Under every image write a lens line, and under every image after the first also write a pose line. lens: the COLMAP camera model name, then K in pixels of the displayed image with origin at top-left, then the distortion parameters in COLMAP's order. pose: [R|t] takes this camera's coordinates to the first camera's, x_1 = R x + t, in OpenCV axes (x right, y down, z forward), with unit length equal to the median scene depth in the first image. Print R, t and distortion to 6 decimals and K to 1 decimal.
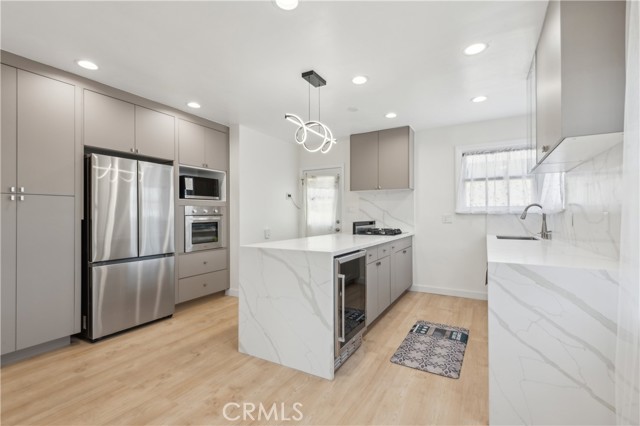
lens RADIAL K [[292.5, 0, 320.0], [0, 292.5, 213.0], [0, 0, 1]] dist [0.018888, -0.000155]
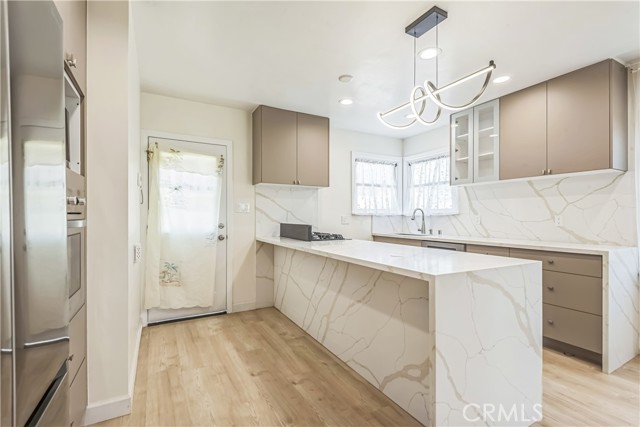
lens RADIAL K [[292.5, 0, 320.0], [0, 292.5, 213.5], [0, 0, 1]] dist [0.018888, -0.000155]
pose [[0.497863, 0.012406, 0.867167, -0.507018], [-0.008253, 0.999920, -0.009567, 0.007752], [-0.867216, -0.002393, 0.497926, 0.579753]]
